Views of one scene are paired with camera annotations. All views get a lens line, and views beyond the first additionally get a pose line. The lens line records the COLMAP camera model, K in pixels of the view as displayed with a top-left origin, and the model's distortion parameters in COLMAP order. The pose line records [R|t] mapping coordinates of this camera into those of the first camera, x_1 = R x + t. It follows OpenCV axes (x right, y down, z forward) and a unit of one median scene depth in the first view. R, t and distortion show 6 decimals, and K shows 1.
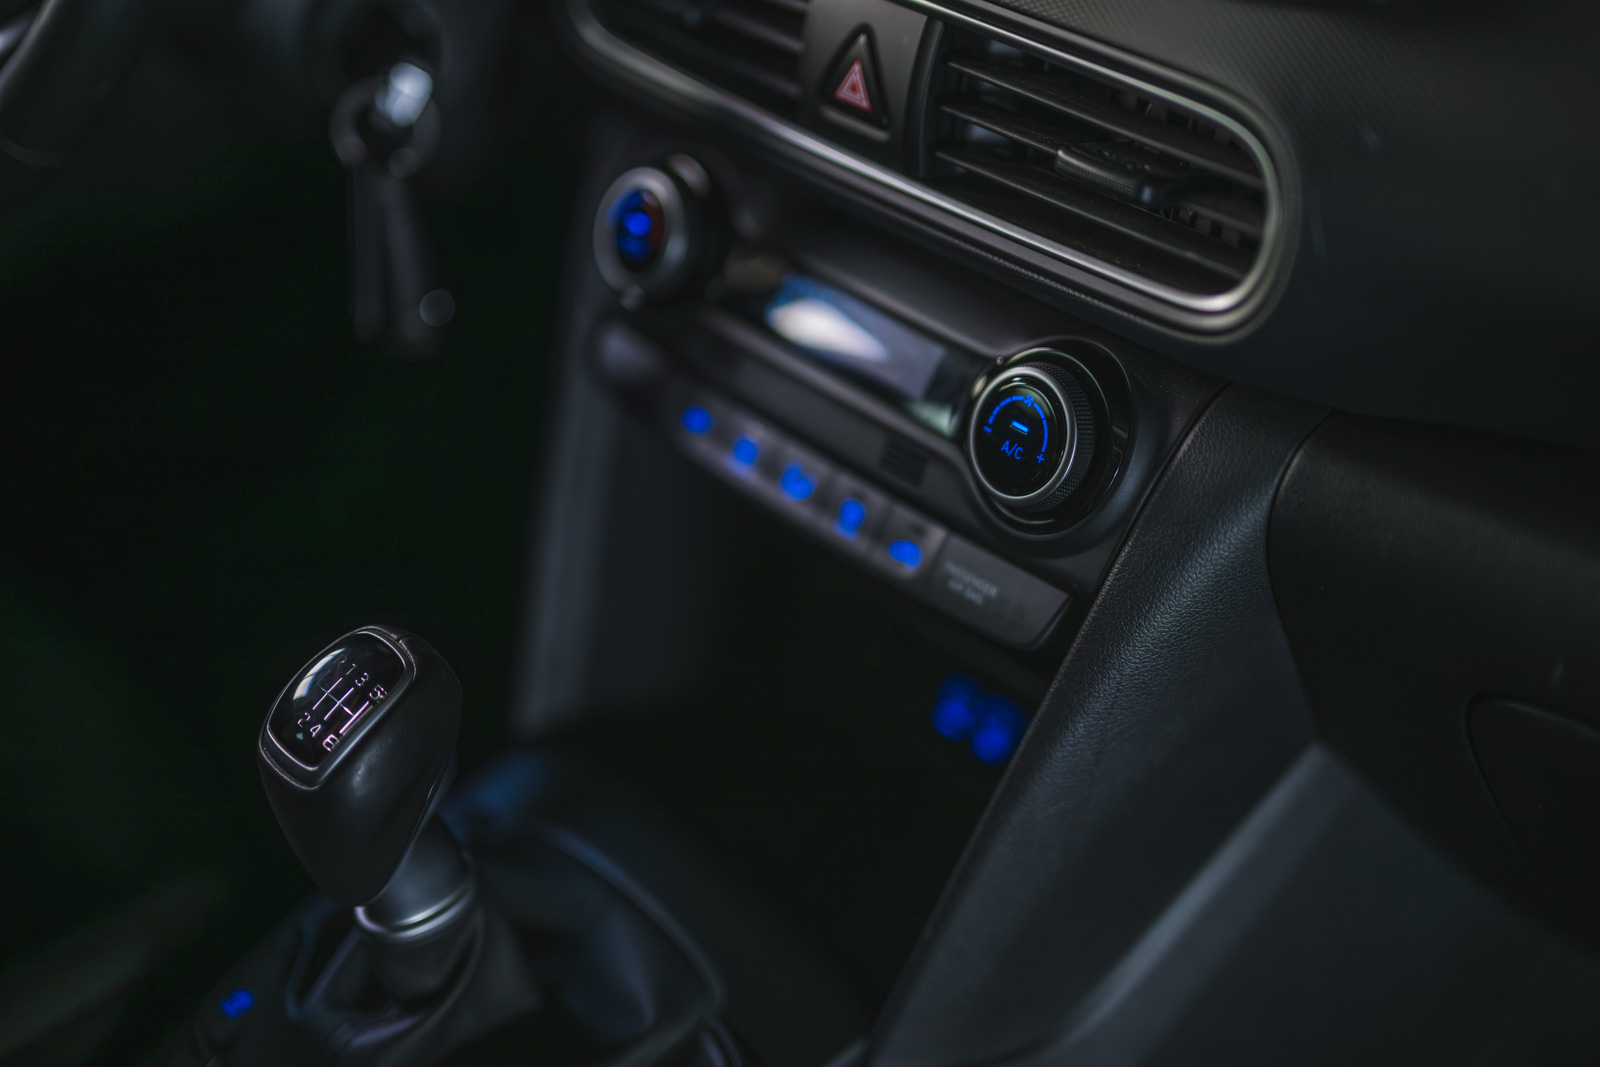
lens RADIAL K [[2320.3, 0, 791.4], [0, 2320.3, 526.8], [0, 0, 1]] dist [0.029855, 0.000000]
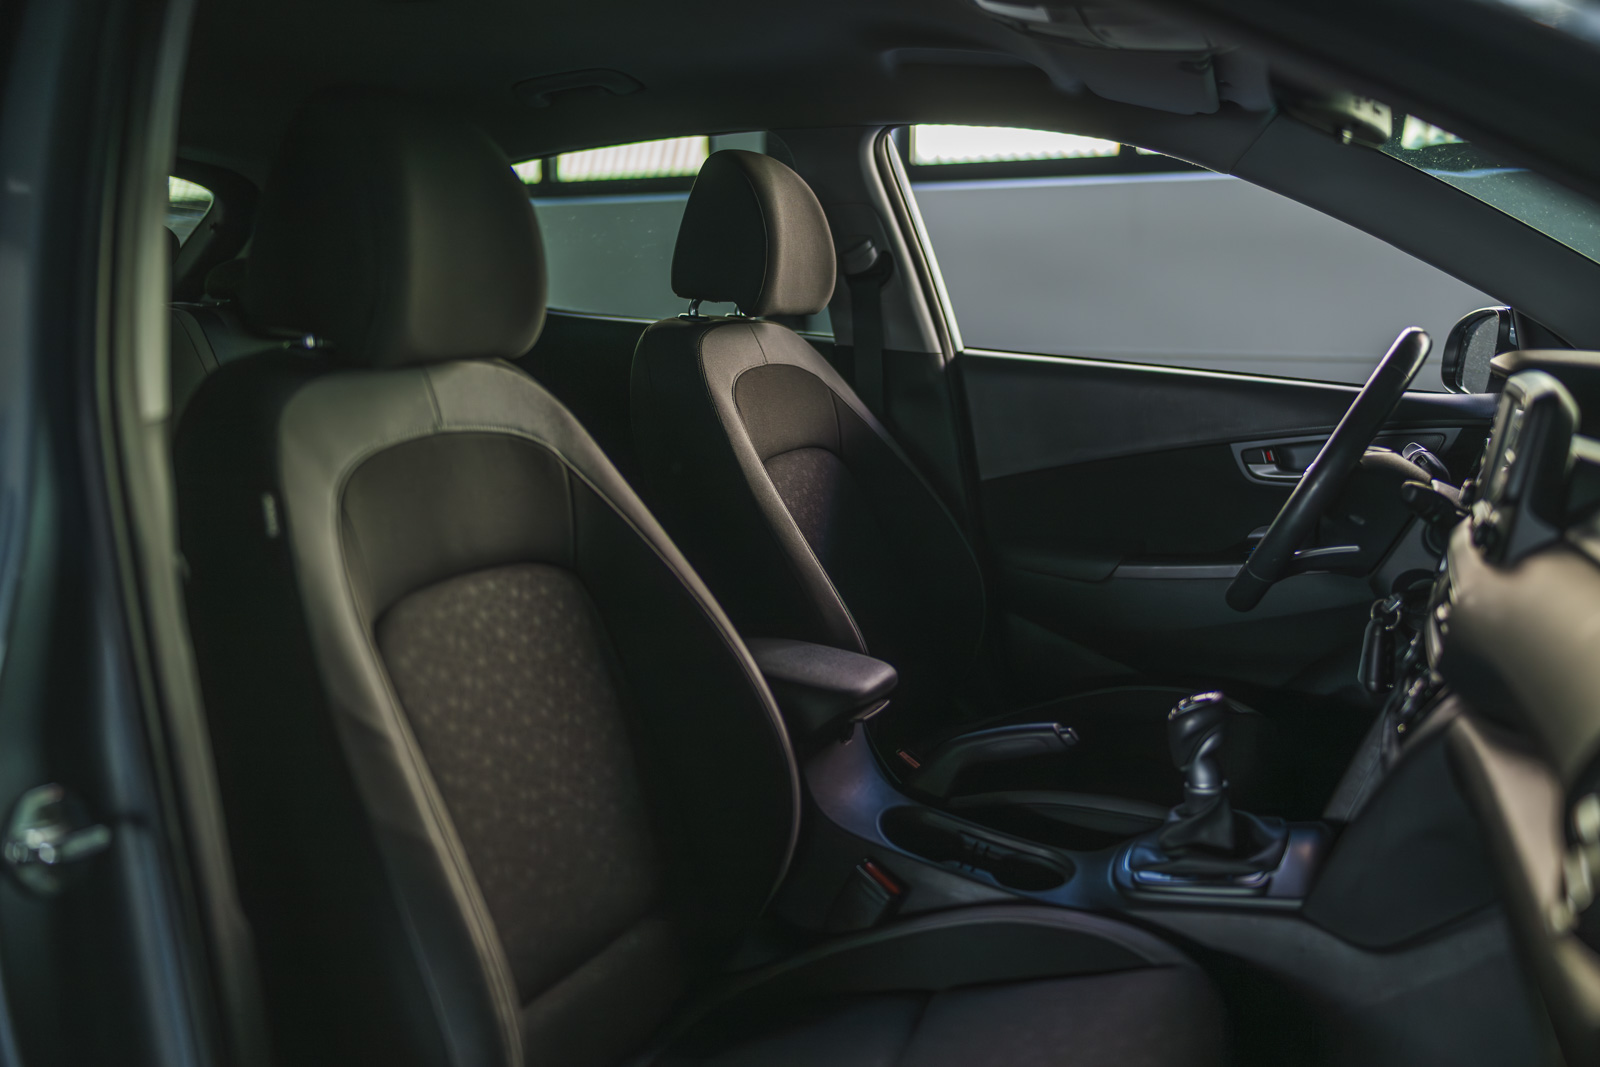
lens RADIAL K [[1287.0, 0, 791.9], [0, 1287.0, 536.6], [0, 0, 1]] dist [0.007484, -0.010905]
pose [[0.412248, 0.185604, -0.891966, 1.125395], [-0.504638, 0.861644, -0.053939, 0.247420], [0.758546, 0.472356, 0.448873, -0.390135]]
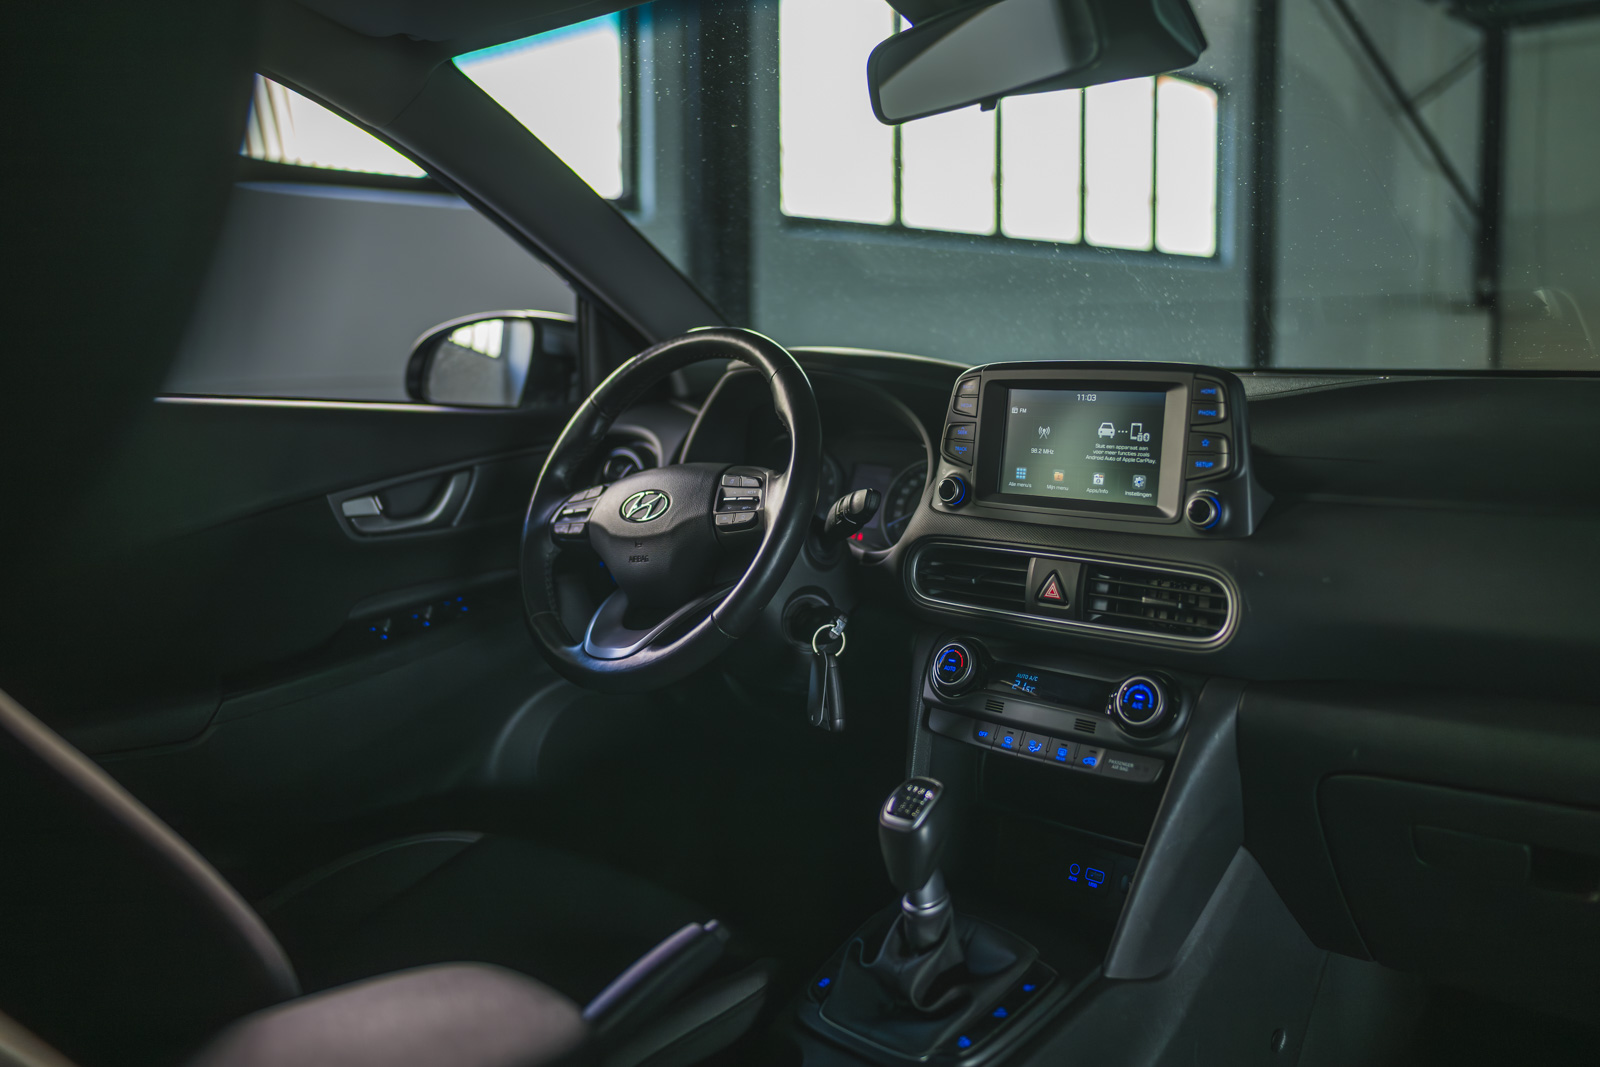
lens RADIAL K [[1287.0, 0, 819.5], [0, 1287.0, 454.4], [0, 0, 1]] dist [0.007484, -0.010905]
pose [[0.989142, 0.008553, 0.146715, -0.479932], [0.061664, 0.882024, -0.467153, 0.374591], [-0.133402, 0.471128, 0.871919, -0.406649]]
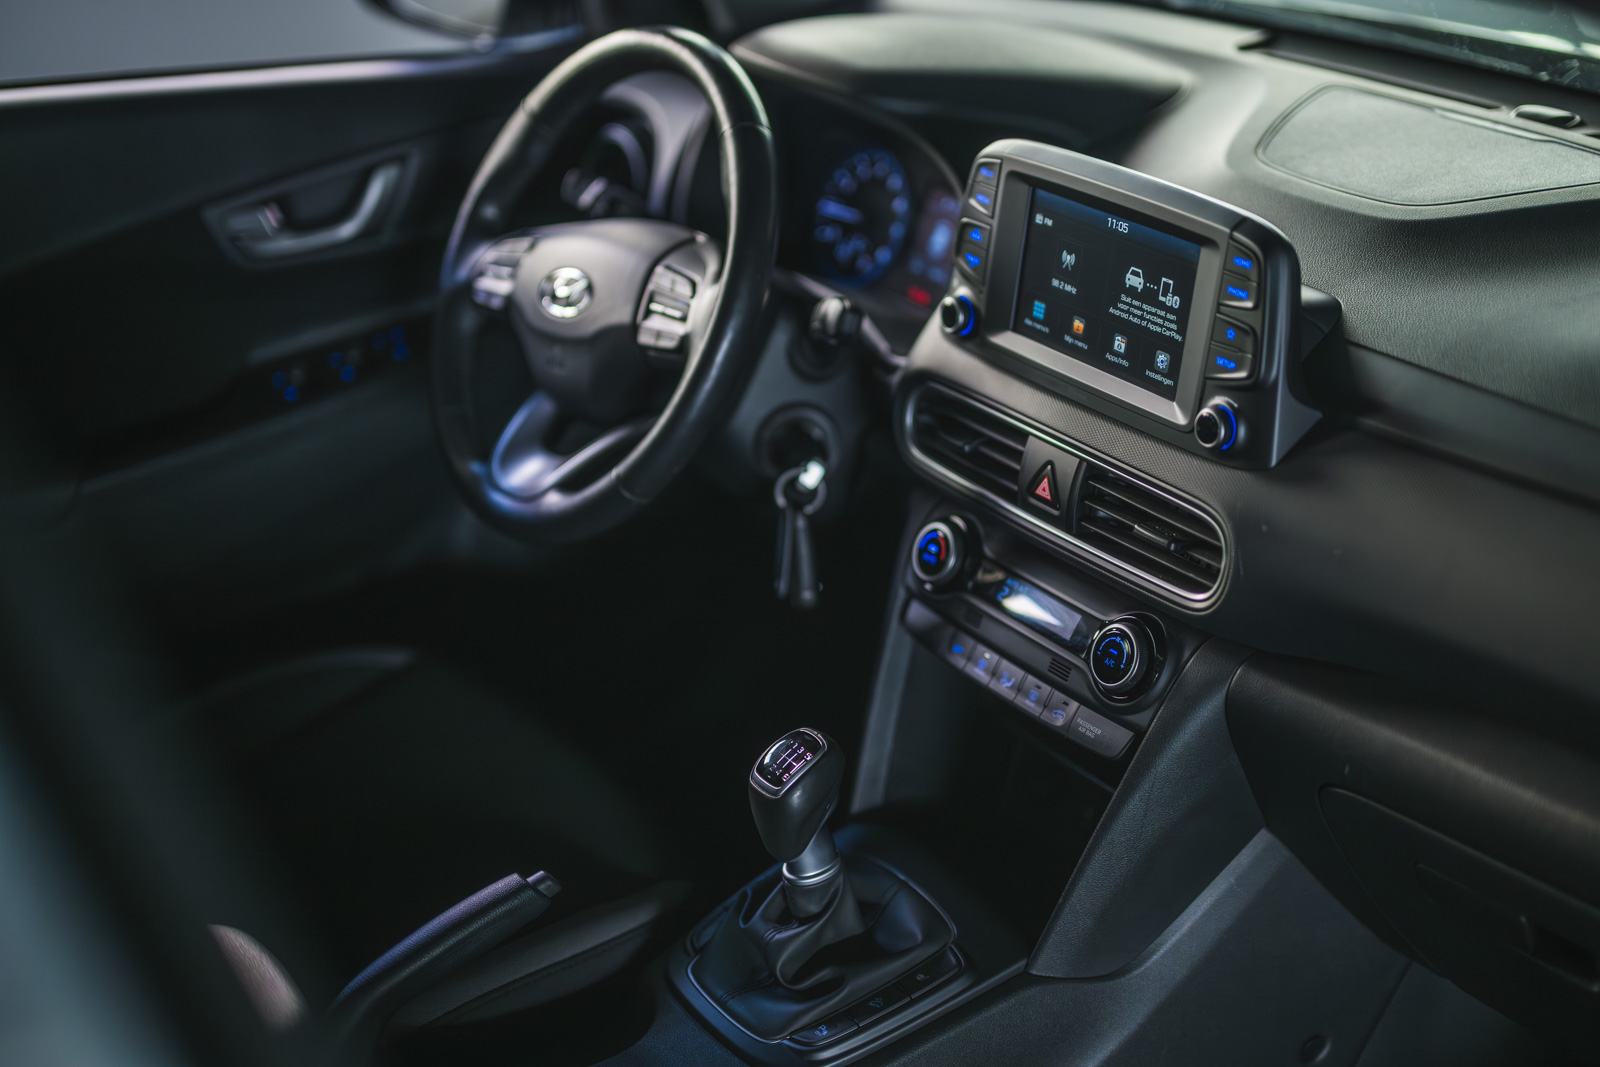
lens RADIAL K [[2320.3, 0, 803.8], [0, 2320.3, 520.8], [0, 0, 1]] dist [0.029855, 0.000000]
pose [[0.994914, 0.051611, -0.086501, -0.006065], [-0.063484, 0.988020, -0.140666, 0.147221], [0.078205, 0.145442, 0.986271, -1.076427]]
